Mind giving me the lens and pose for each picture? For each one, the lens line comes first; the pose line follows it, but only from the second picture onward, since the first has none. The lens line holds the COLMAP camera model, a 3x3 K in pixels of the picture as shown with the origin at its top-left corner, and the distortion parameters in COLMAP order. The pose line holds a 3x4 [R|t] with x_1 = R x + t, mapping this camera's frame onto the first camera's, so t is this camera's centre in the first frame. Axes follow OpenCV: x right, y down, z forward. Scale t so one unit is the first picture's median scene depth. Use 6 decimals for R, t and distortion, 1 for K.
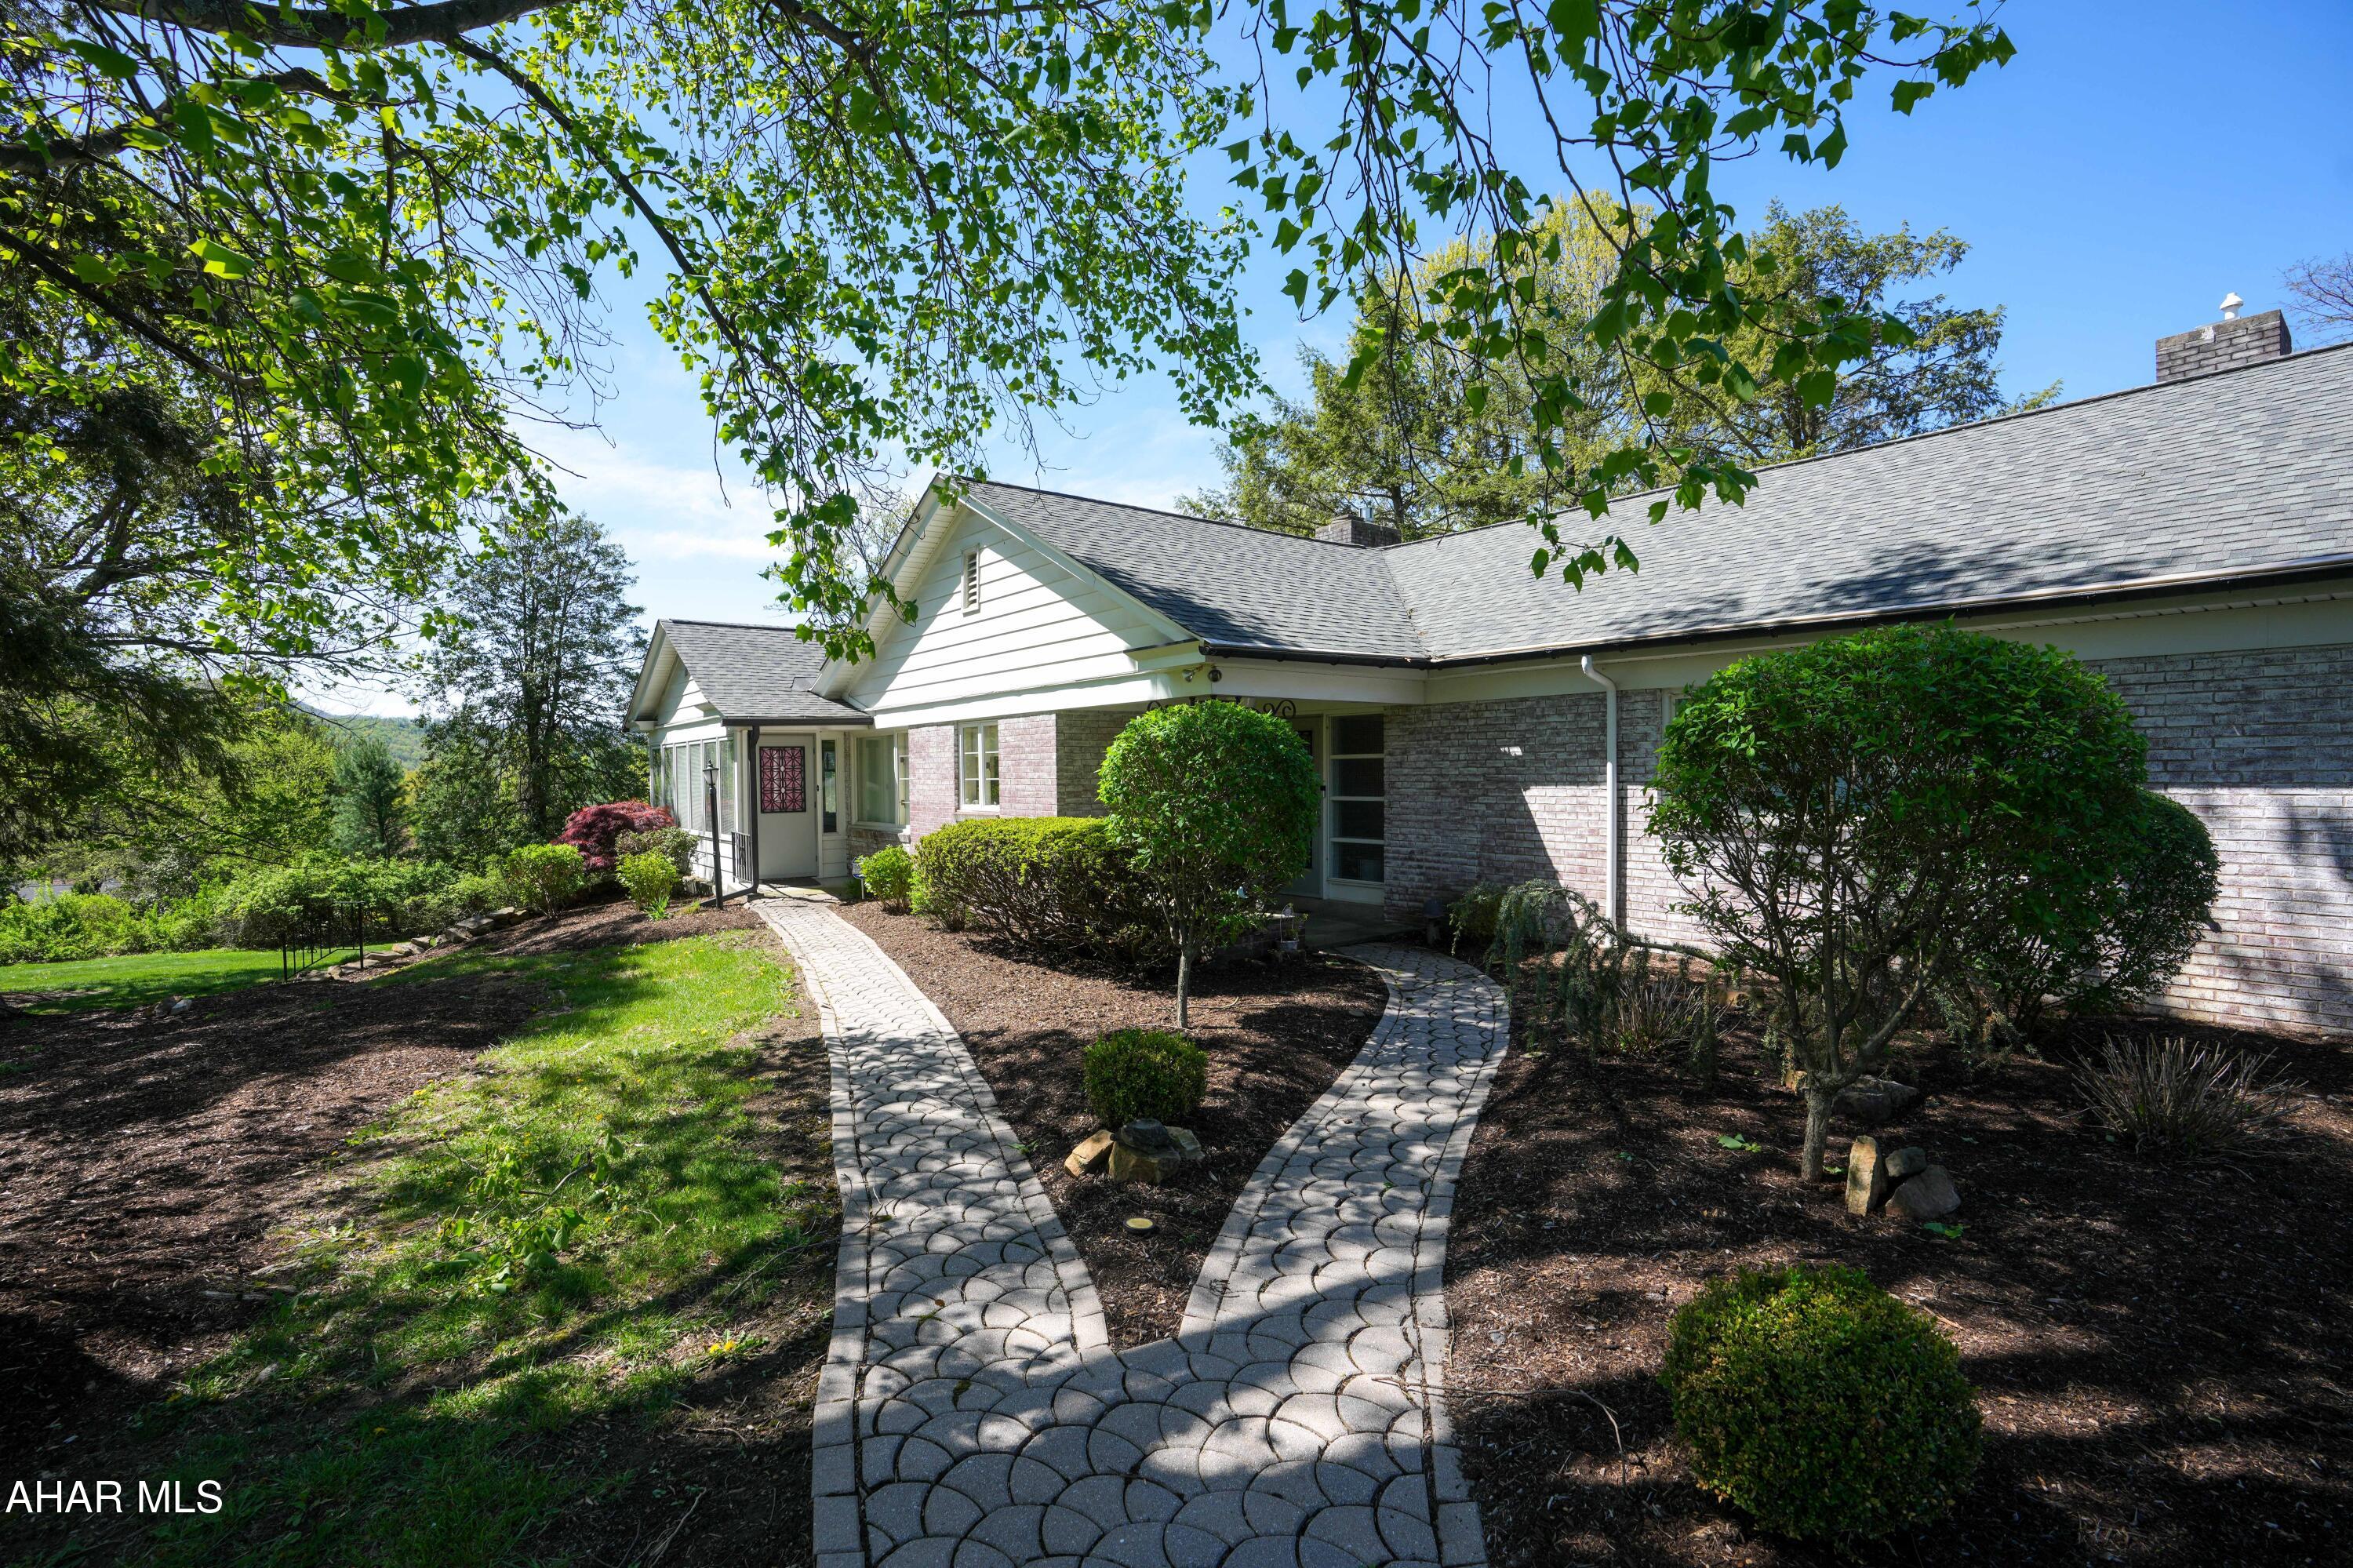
lens RADIAL K [[1073.6, 0, 1176.5], [0, 1073.6, 784.0], [0, 0, 1]] dist [-0.068596, 0.026965]
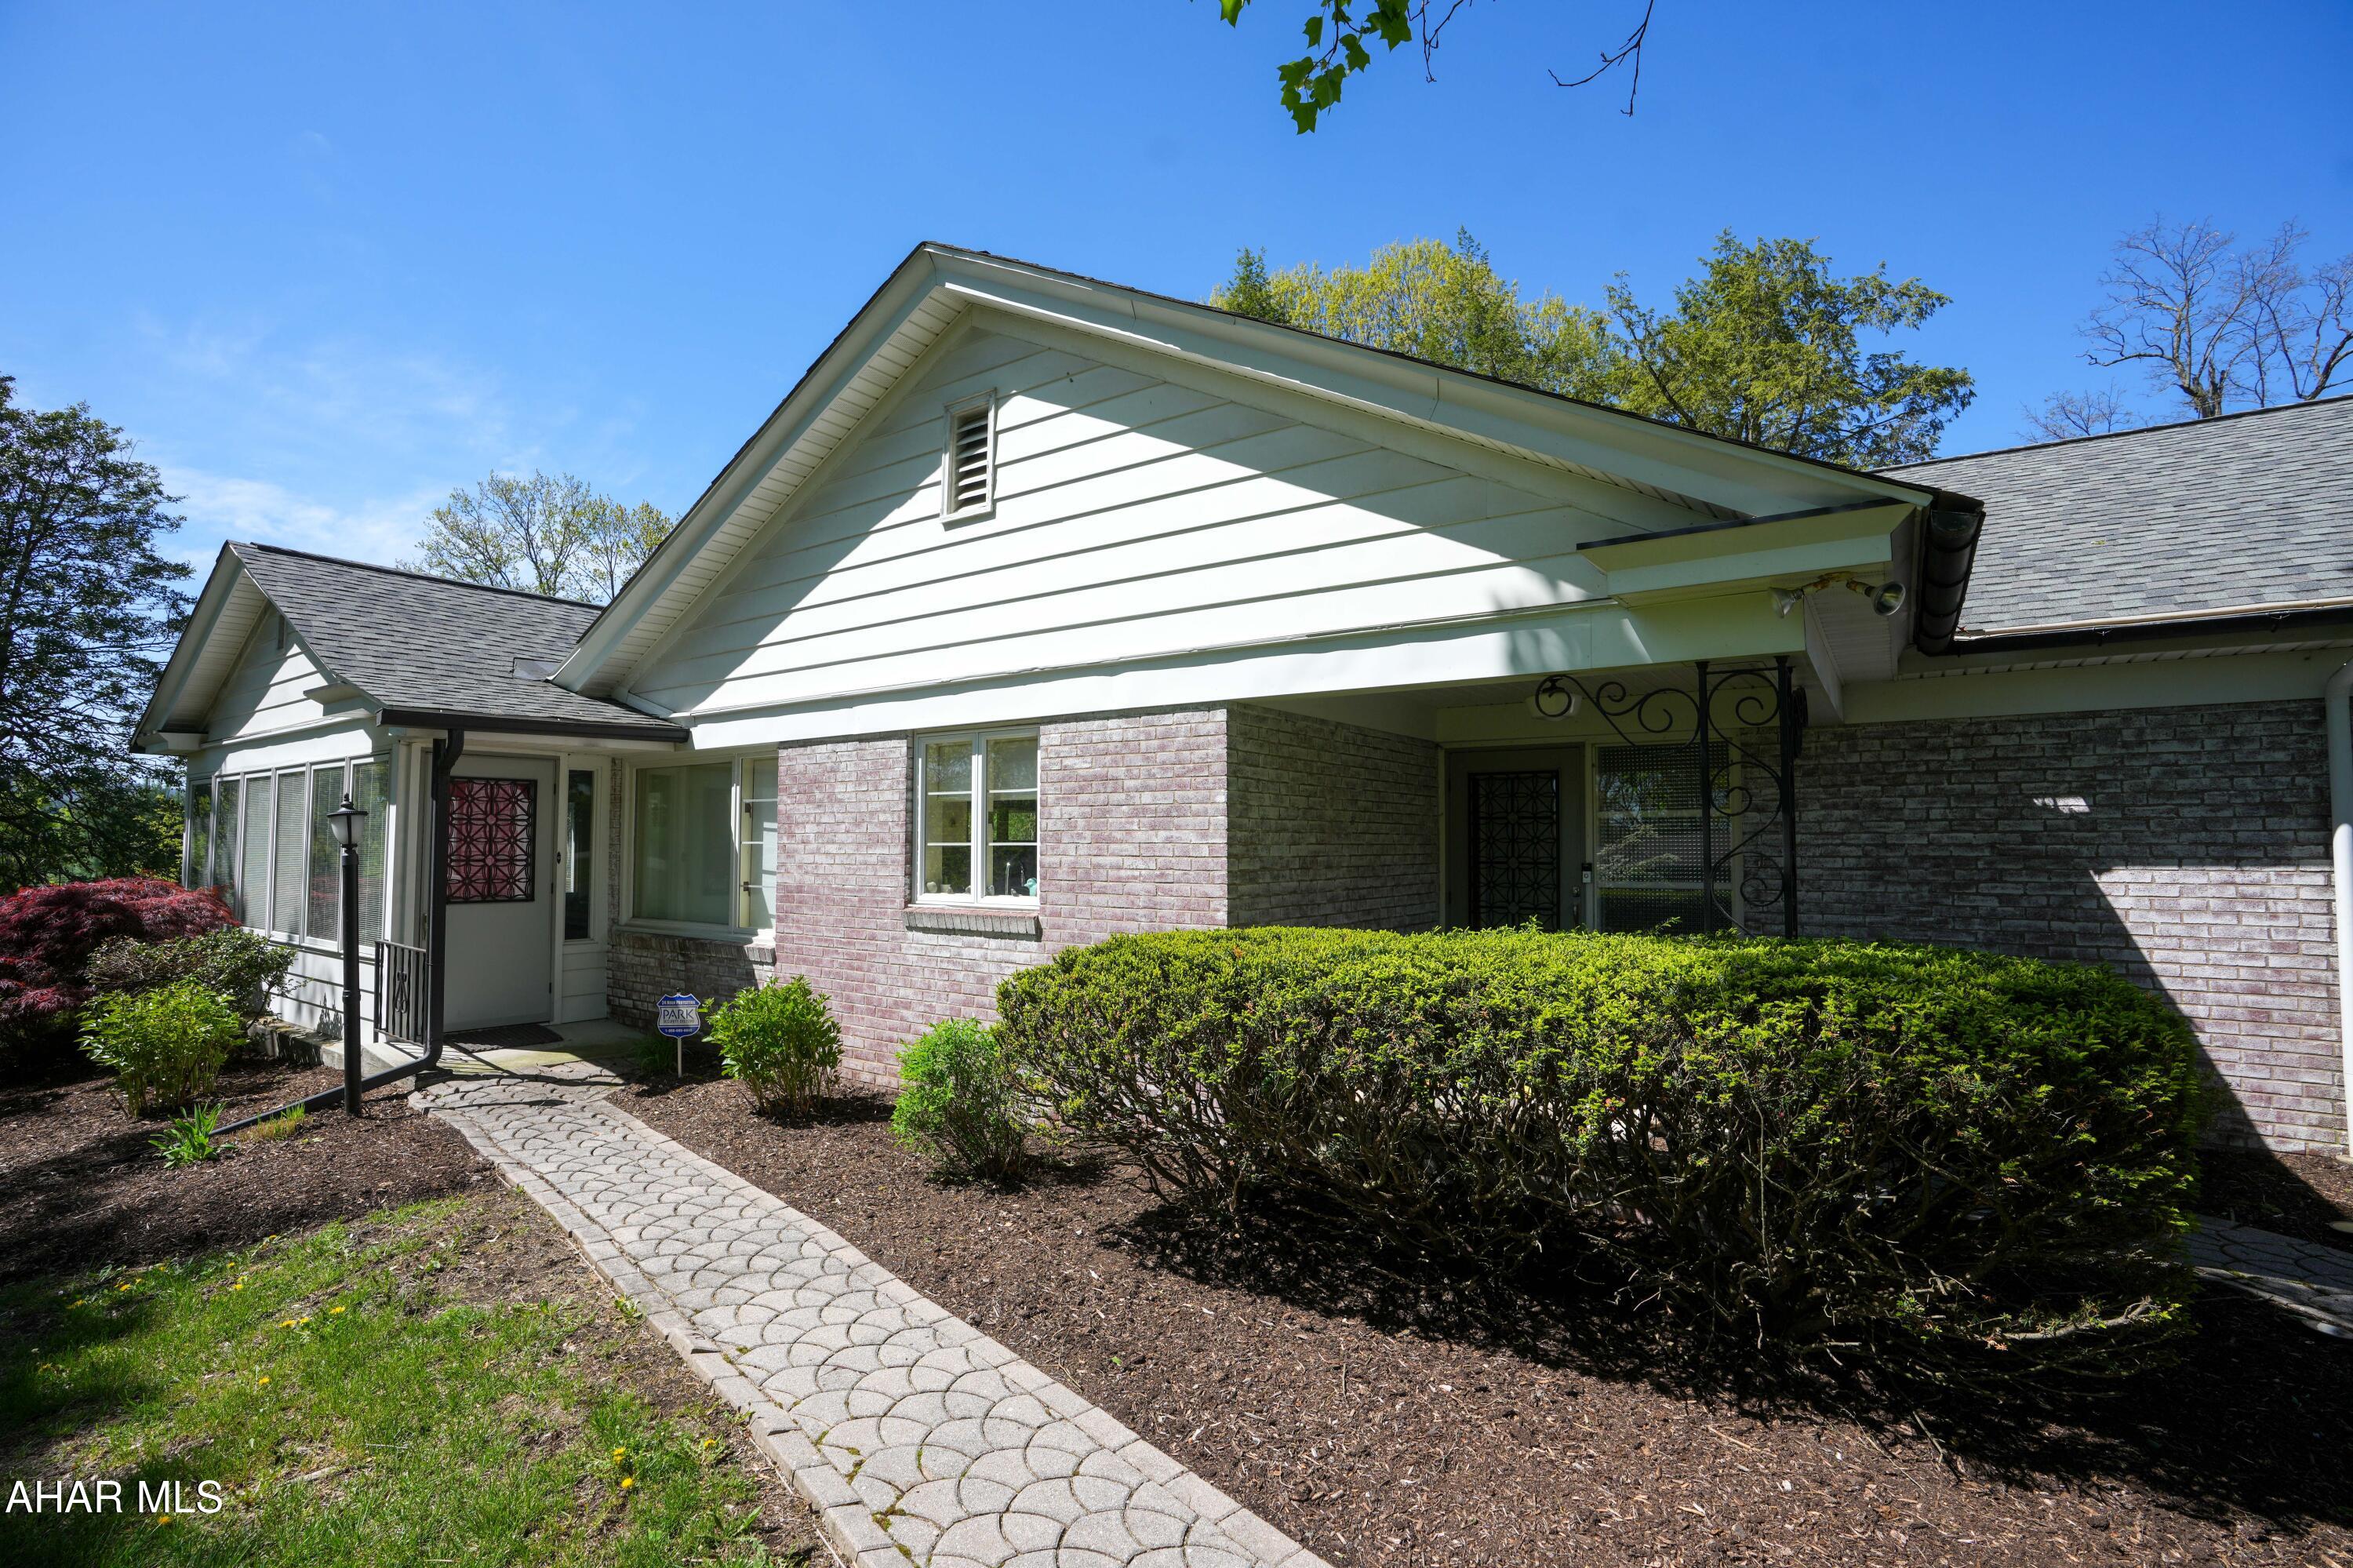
lens RADIAL K [[1073.6, 0, 1176.5], [0, 1073.6, 784.0], [0, 0, 1]] dist [-0.068596, 0.026965]
pose [[0.953306, 0.033134, 0.300184, -0.217348], [-0.010843, 0.997077, -0.075624, 0.003998], [-0.301813, 0.068838, 0.950879, 0.430075]]
